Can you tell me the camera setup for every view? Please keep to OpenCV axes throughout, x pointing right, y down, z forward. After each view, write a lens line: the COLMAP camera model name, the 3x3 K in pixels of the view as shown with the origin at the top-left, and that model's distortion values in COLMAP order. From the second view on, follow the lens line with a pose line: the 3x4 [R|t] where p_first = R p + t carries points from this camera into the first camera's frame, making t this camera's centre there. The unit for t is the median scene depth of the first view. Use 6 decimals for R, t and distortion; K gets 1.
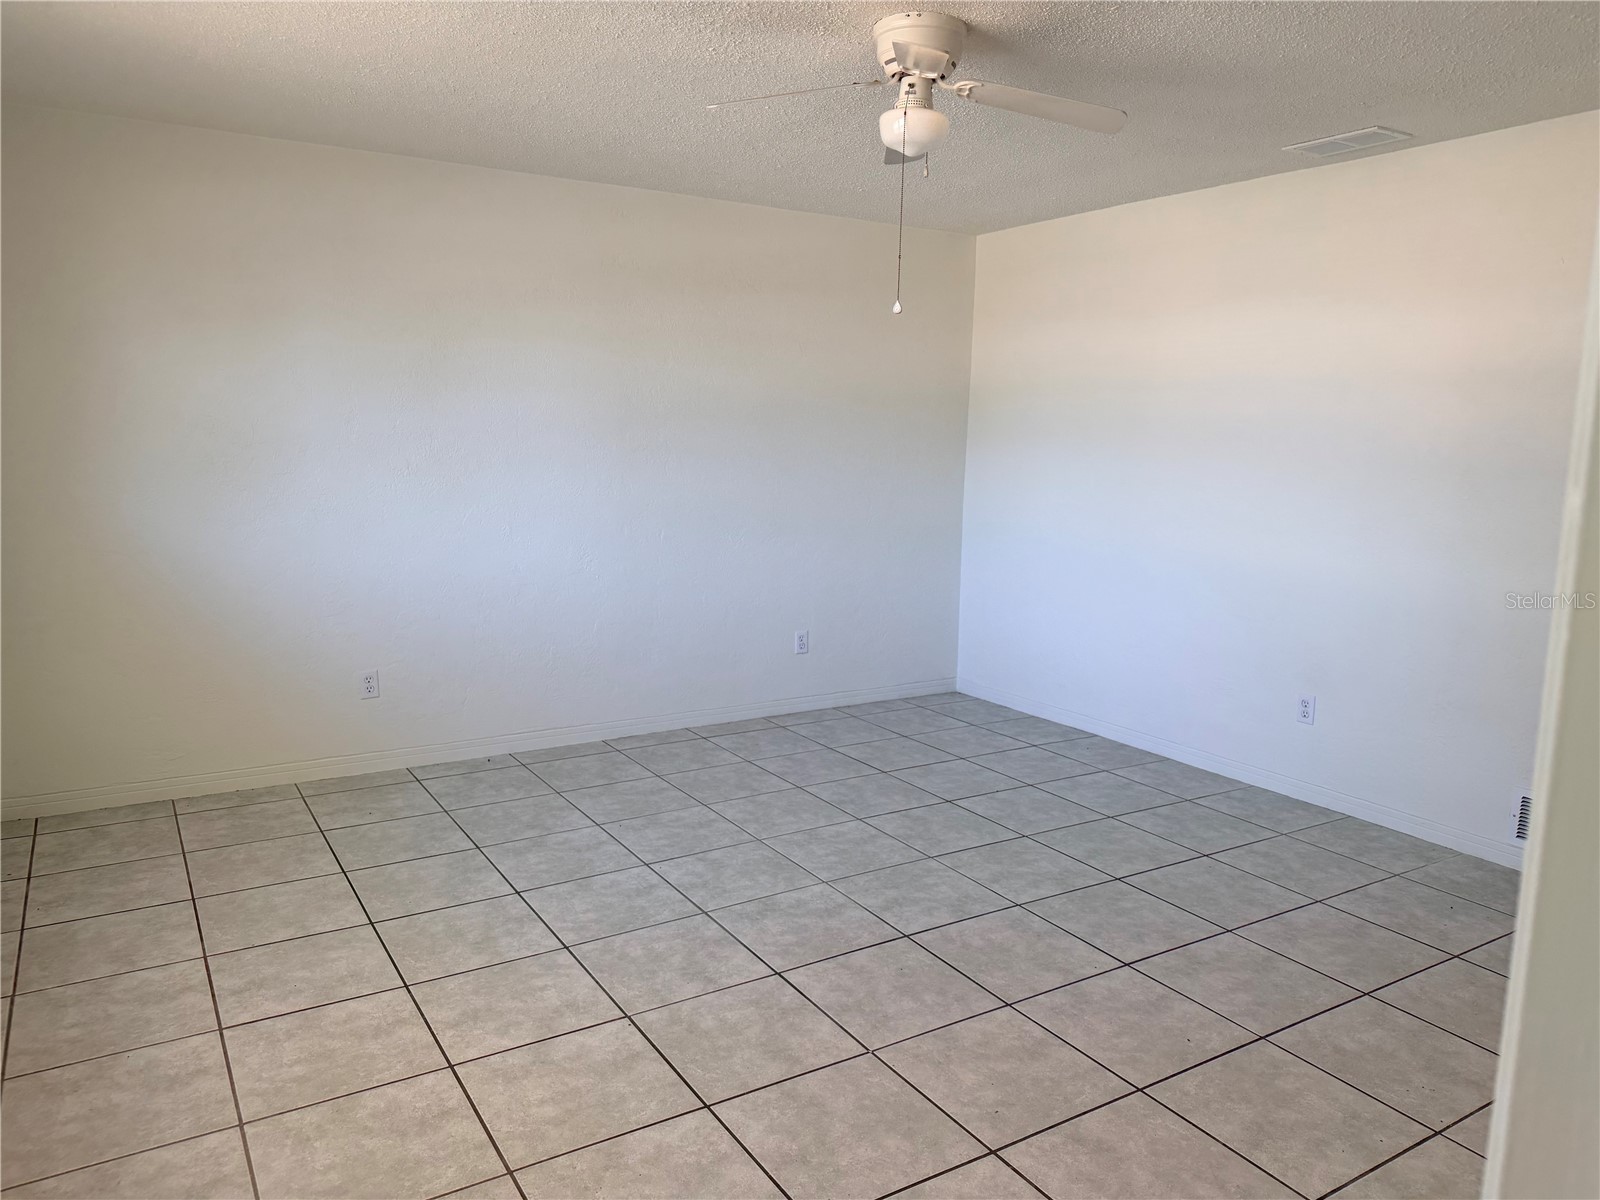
lens RADIAL K [[1124.2, 0, 809.1], [0, 1124.2, 568.2], [0, 0, 1]] dist [0.057806, -0.084409]
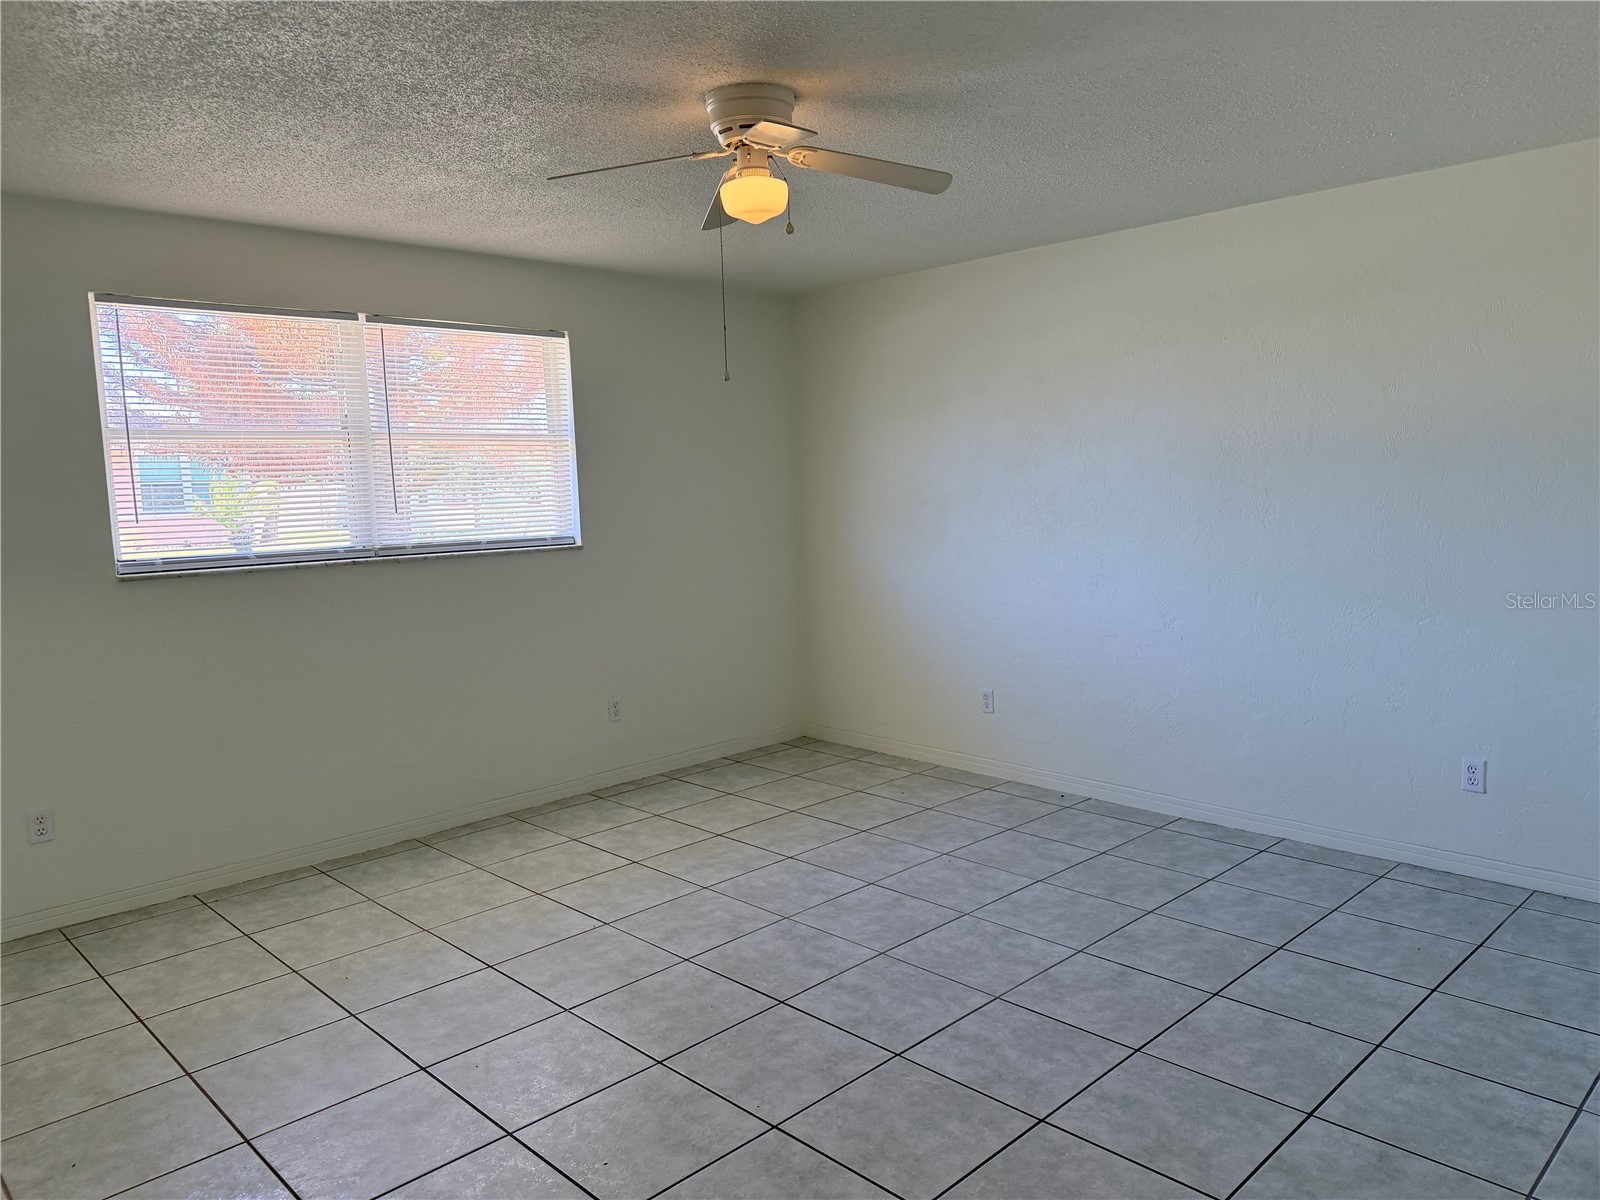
lens RADIAL K [[1124.2, 0, 806.1], [0, 1124.2, 584.6], [0, 0, 1]] dist [0.057806, -0.084409]
pose [[0.227860, 0.073457, -0.970919, 0.832918], [-0.095144, 0.994058, 0.052879, -0.075010], [0.969034, 0.080328, 0.233495, 0.616162]]
